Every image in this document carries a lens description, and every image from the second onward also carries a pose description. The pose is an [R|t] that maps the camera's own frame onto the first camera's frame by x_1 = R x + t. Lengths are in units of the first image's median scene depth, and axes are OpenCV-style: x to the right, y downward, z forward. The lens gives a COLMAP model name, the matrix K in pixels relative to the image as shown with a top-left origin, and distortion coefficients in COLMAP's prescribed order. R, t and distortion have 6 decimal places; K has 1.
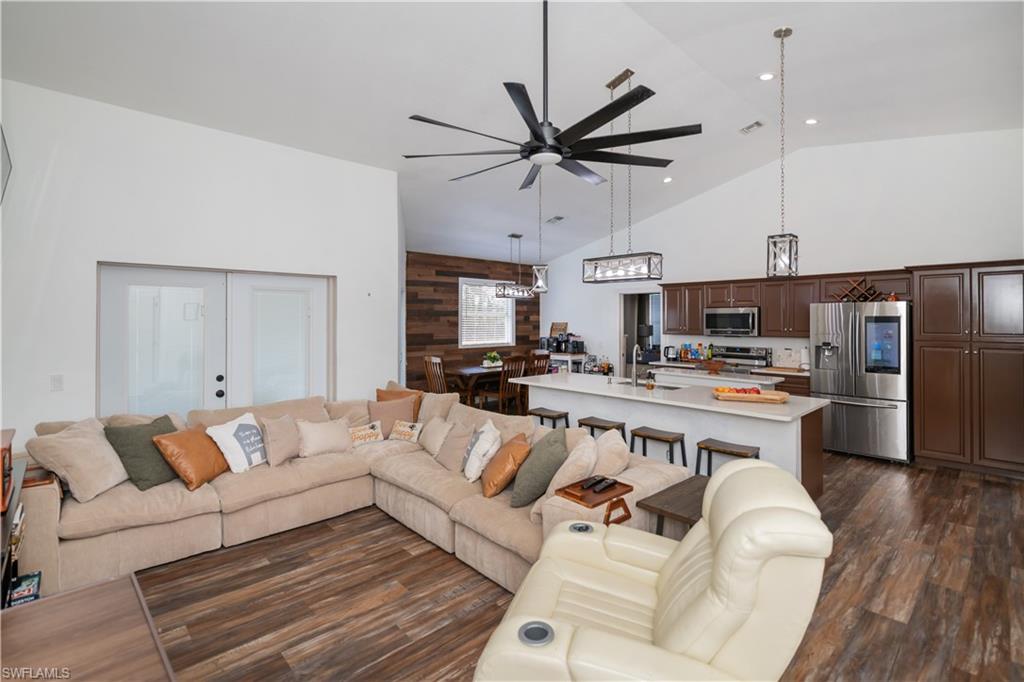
lens RADIAL K [[483.2, 0, 501.1], [0, 483.2, 321.4], [0, 0, 1]] dist [-0.002082, -0.000661]
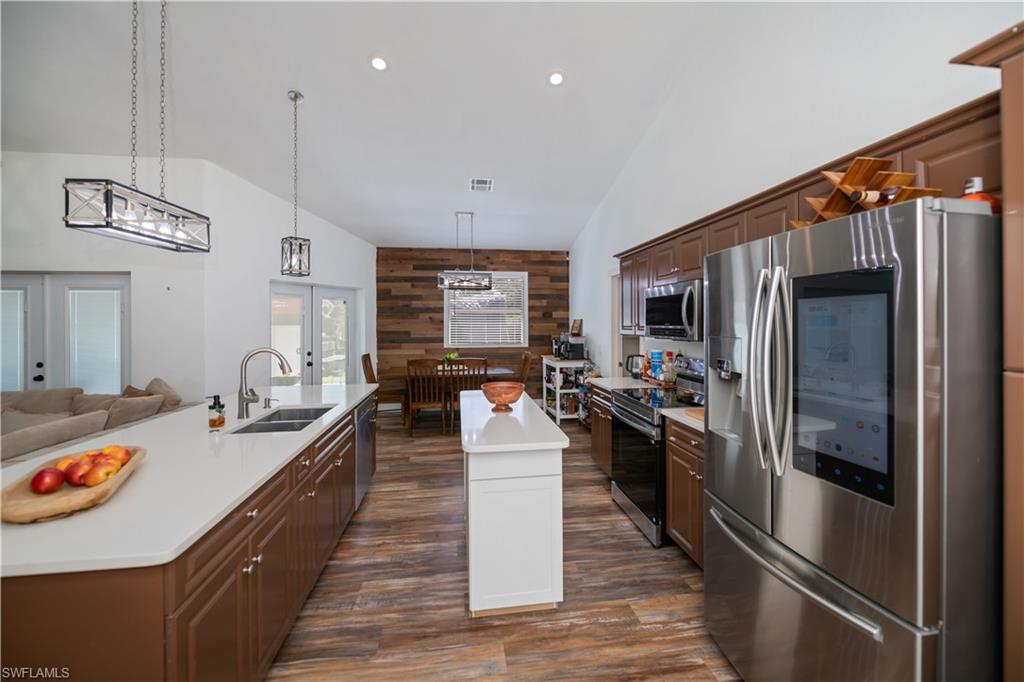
lens RADIAL K [[409.6, 0, 513.7], [0, 409.6, 326.2], [0, 0, 1]] dist [-0.009665, 0.000136]
pose [[0.818405, 0.001080, -0.574641, 0.558020], [0.002858, 0.999978, 0.005950, 0.012616], [0.574635, -0.006512, 0.818384, 0.515895]]
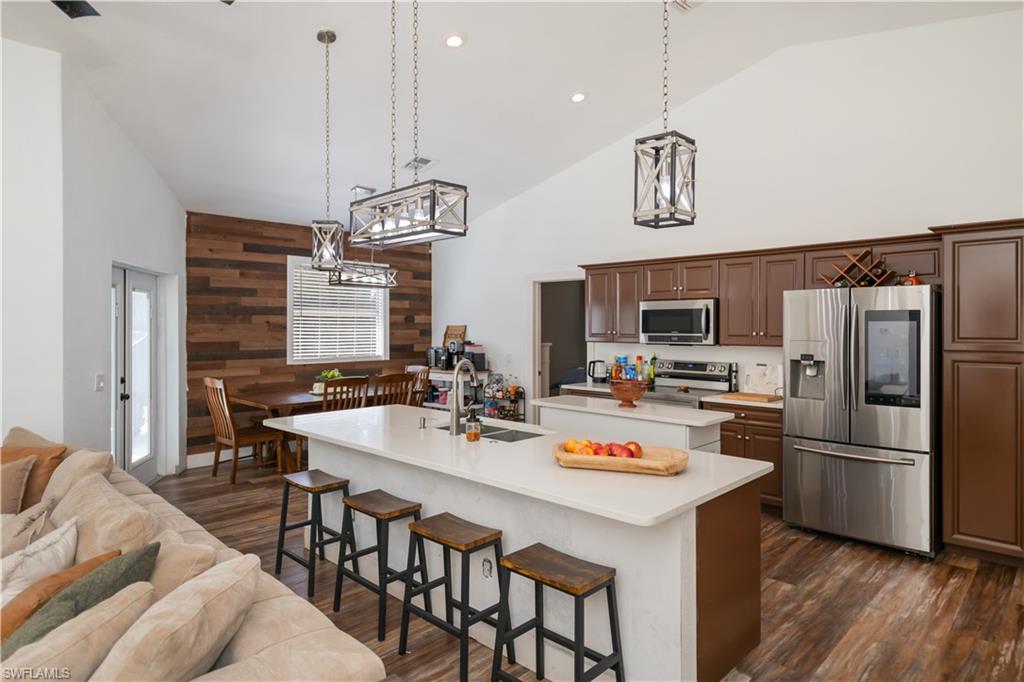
lens RADIAL K [[604.1, 0, 511.9], [0, 604.1, 333.2], [0, 0, 1]] dist [0.003870, 0.000736]
pose [[0.998540, -0.001132, 0.053999, 0.202487], [0.000650, 0.999960, 0.008935, 0.007716], [-0.054007, -0.008887, 0.998501, 0.200889]]
